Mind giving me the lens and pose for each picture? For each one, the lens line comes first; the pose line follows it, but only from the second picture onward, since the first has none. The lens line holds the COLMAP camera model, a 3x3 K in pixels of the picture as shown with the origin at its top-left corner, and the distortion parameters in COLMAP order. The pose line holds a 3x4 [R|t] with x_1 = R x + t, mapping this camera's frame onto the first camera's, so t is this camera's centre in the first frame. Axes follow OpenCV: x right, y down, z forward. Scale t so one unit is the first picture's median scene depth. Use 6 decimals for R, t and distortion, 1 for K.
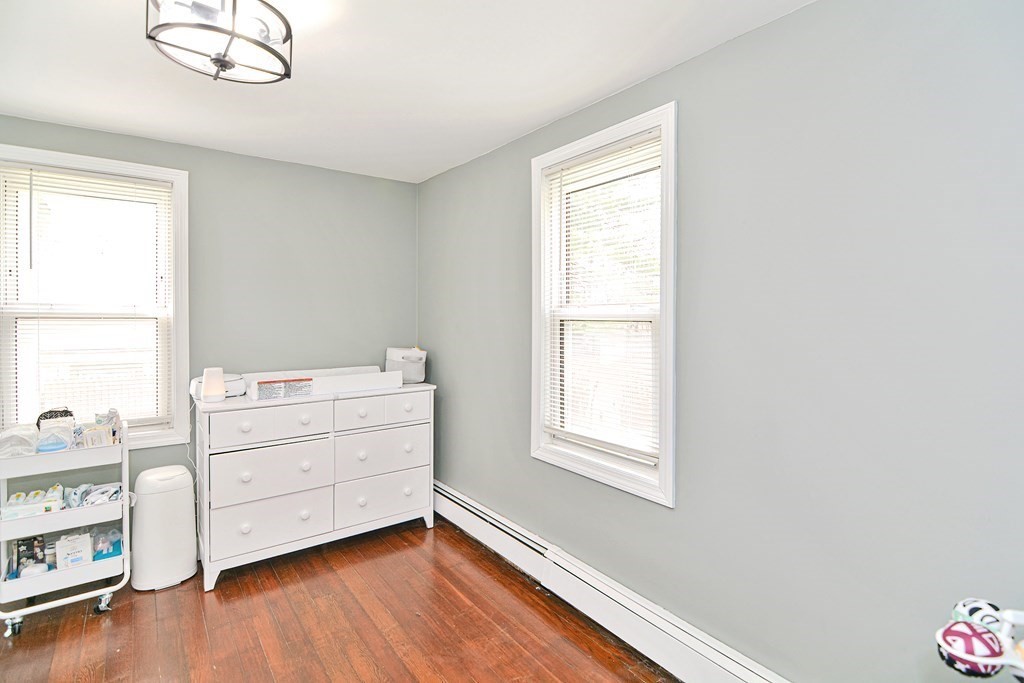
lens RADIAL K [[496.7, 0, 516.1], [0, 496.7, 318.0], [0, 0, 1]] dist [-0.000695, -0.005252]
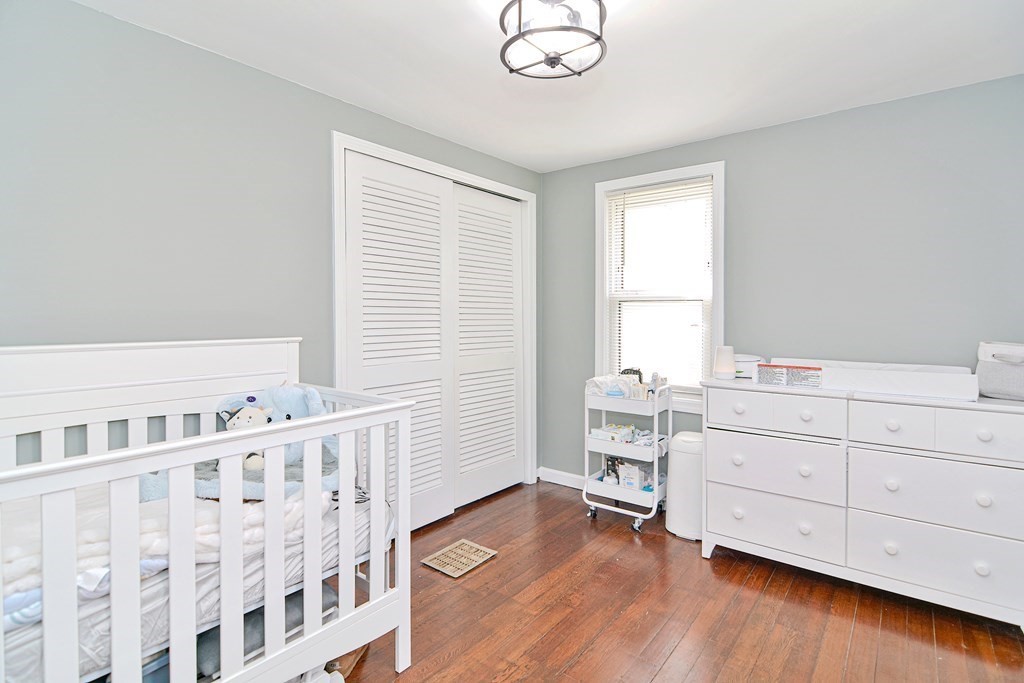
lens RADIAL K [[496.7, 0, 516.1], [0, 496.7, 318.0], [0, 0, 1]] dist [-0.000695, -0.005252]
pose [[0.265369, 0.005923, -0.964129, 0.255119], [-0.007232, 0.999965, 0.004153, 0.040960], [0.964120, 0.005871, 0.265402, 0.308005]]
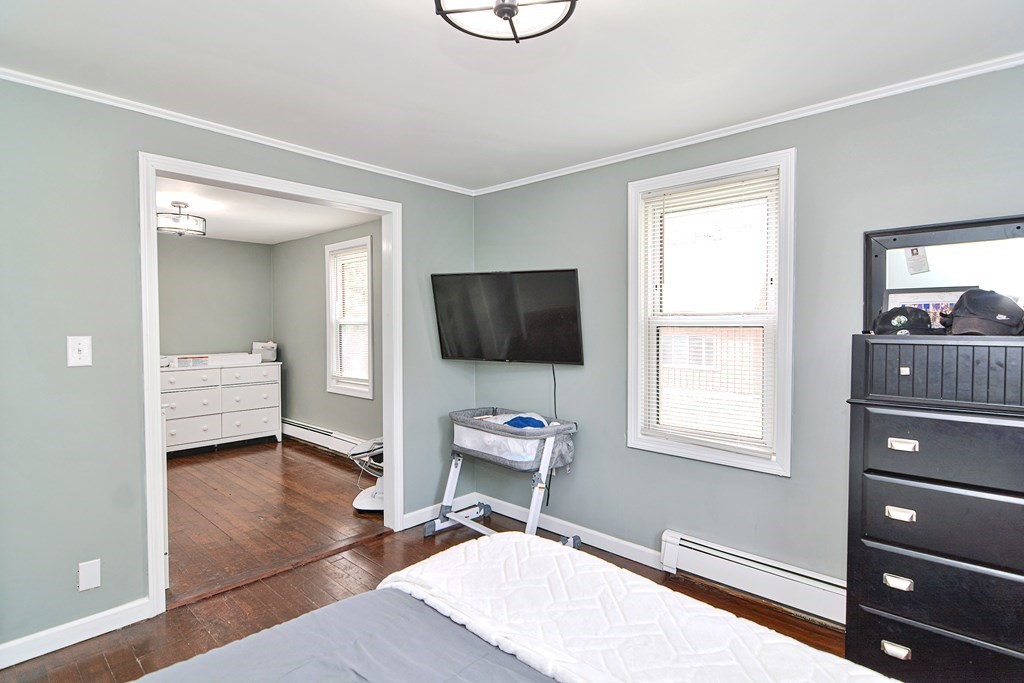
lens RADIAL K [[507.1, 0, 510.9], [0, 507.1, 338.3], [0, 0, 1]] dist [-0.001587, -0.001497]
pose [[0.981529, -0.010084, 0.191049, 0.364054], [0.005537, 0.999689, 0.024314, 0.012431], [-0.191235, -0.022807, 0.981279, -1.147656]]
